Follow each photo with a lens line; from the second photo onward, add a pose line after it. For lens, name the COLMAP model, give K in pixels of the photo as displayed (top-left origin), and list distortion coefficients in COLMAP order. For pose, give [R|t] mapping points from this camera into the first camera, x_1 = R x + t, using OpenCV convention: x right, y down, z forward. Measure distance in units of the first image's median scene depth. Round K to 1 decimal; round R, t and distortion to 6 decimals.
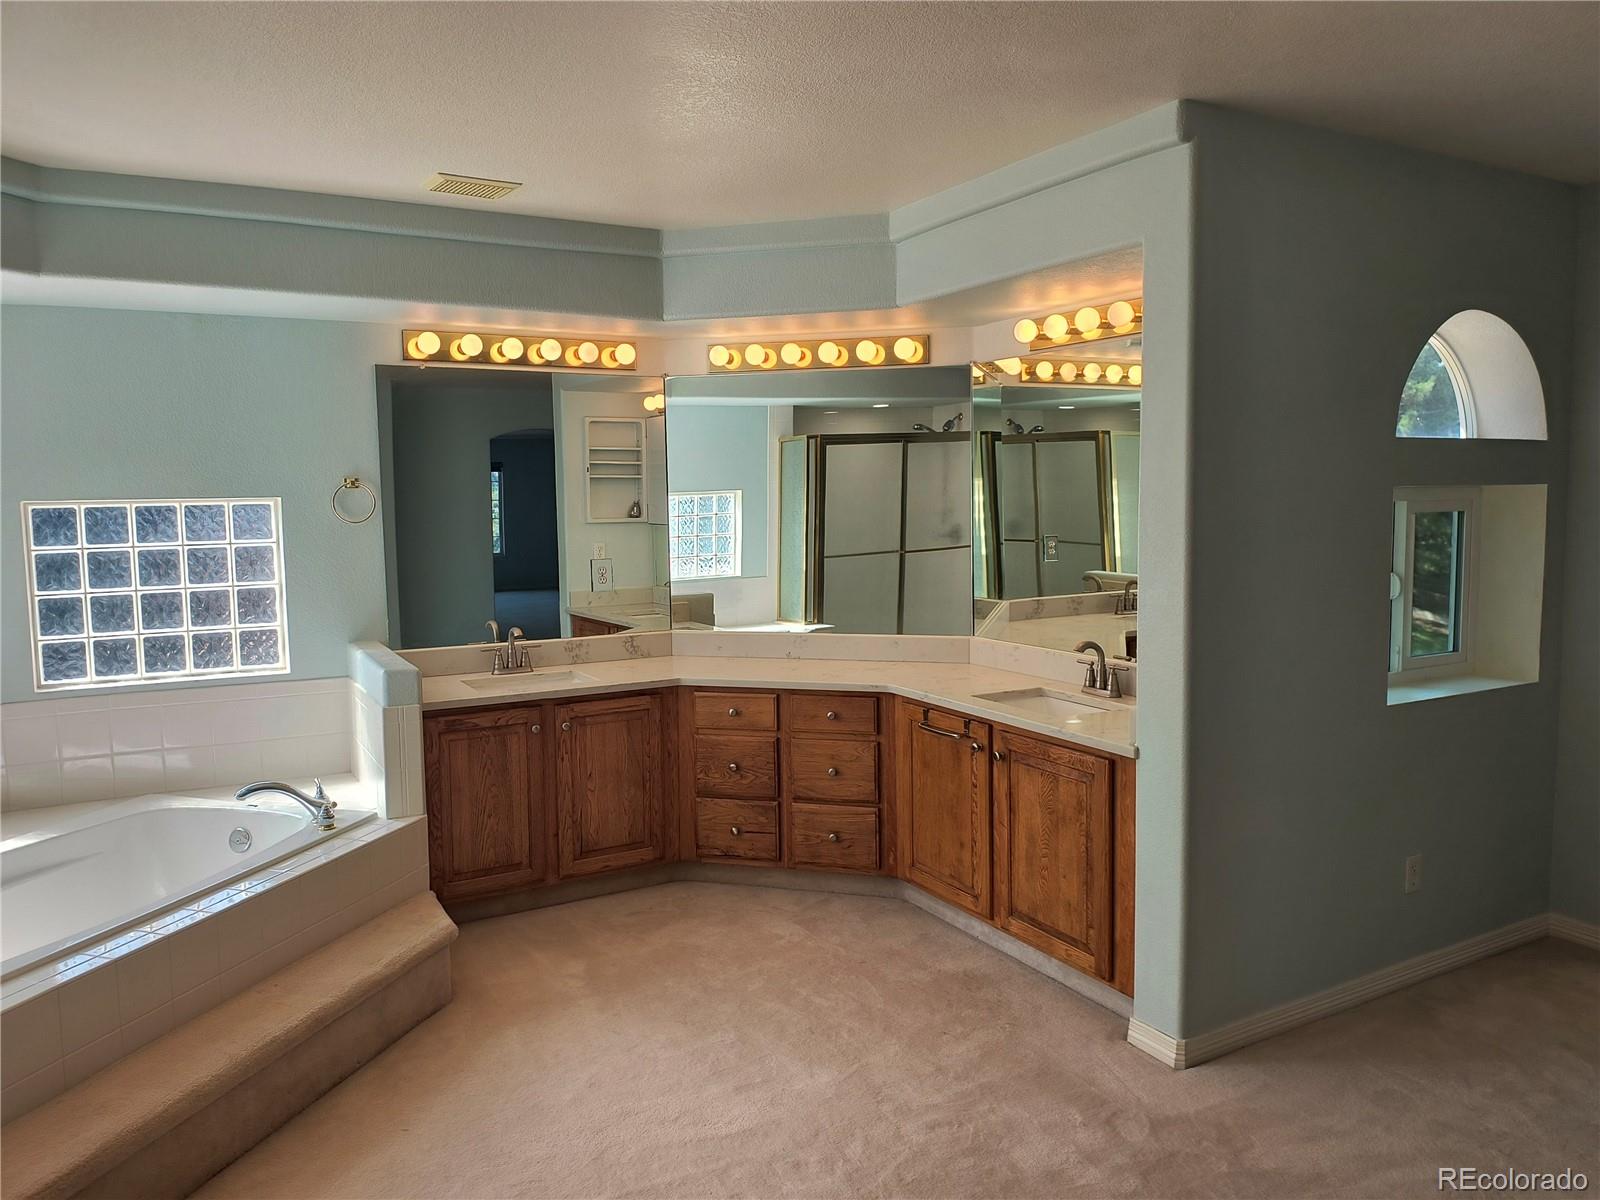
lens RADIAL K [[1166.6, 0, 800.9], [0, 1166.6, 596.8], [0, 0, 1]] dist [-0.027554, -0.031788]
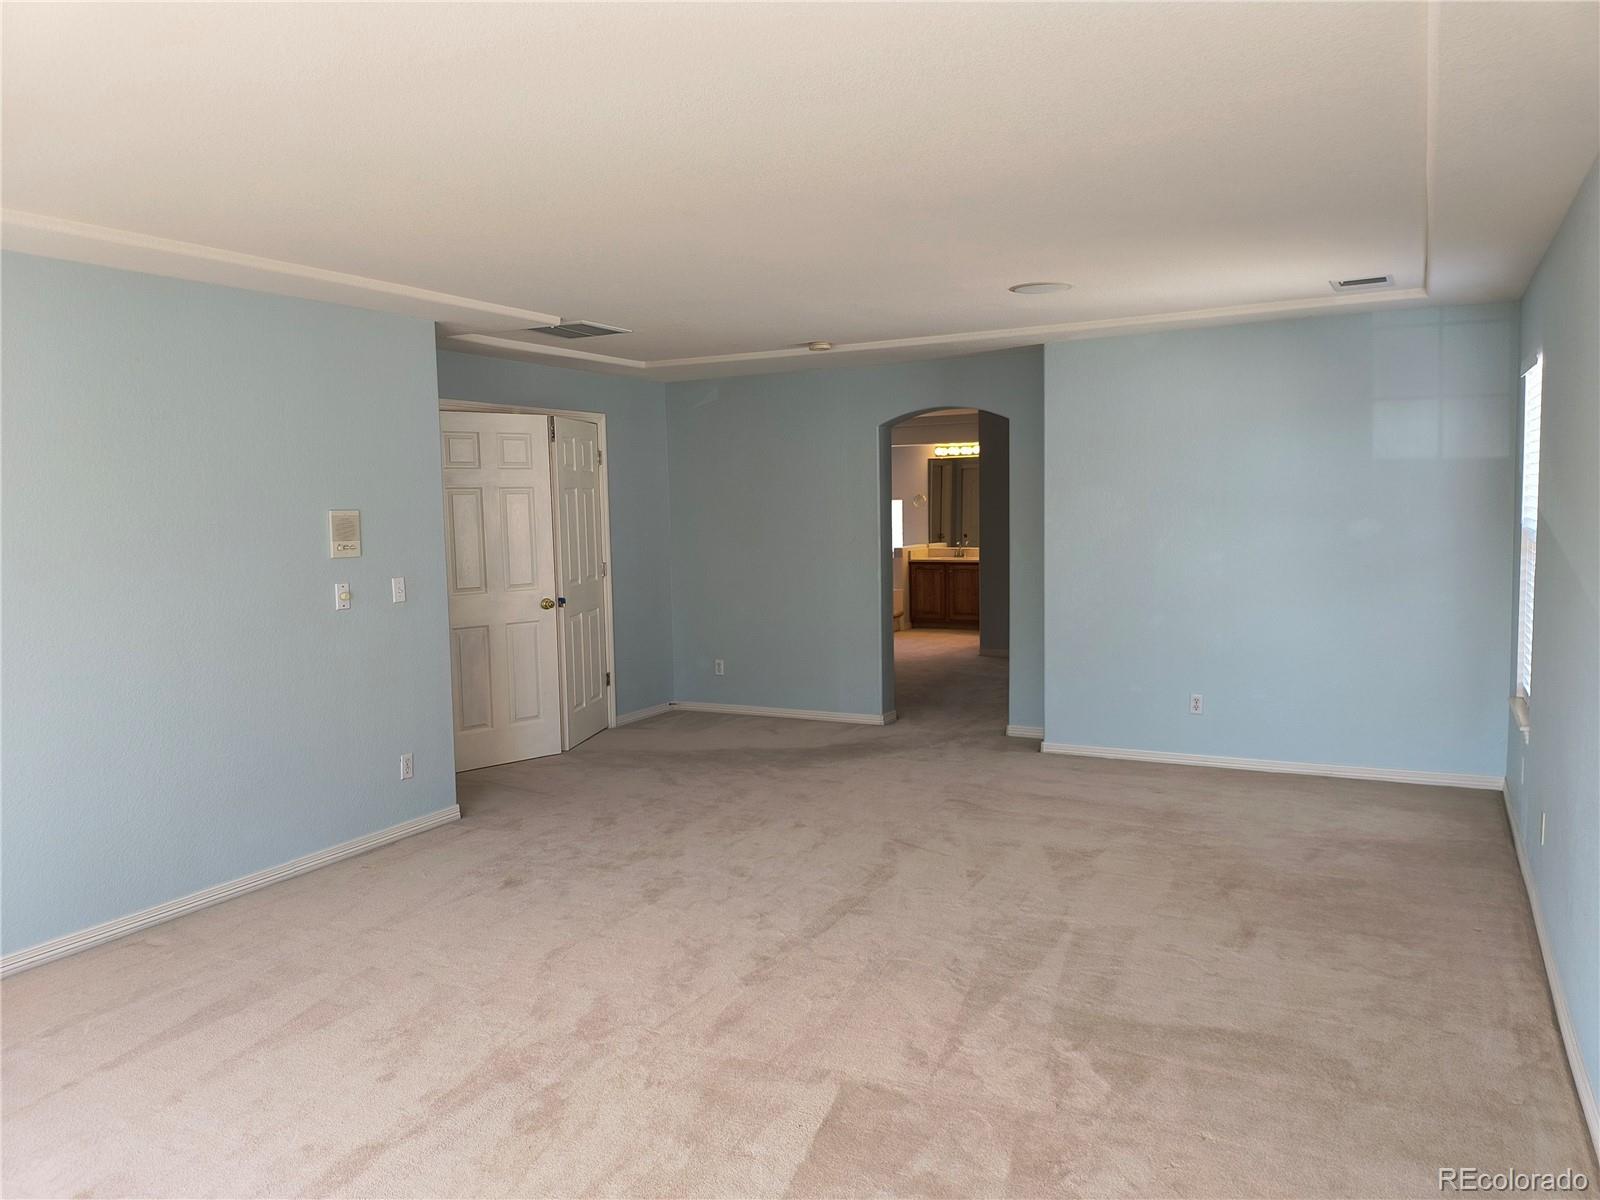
lens RADIAL K [[1166.6, 0, 800.2], [0, 1166.6, 600.6], [0, 0, 1]] dist [-0.027554, -0.031788]
pose [[0.547402, 0.074961, -0.833506, 2.218318], [-0.065661, 0.996757, 0.046521, 0.067146], [0.834290, 0.029263, 0.550549, -1.096156]]
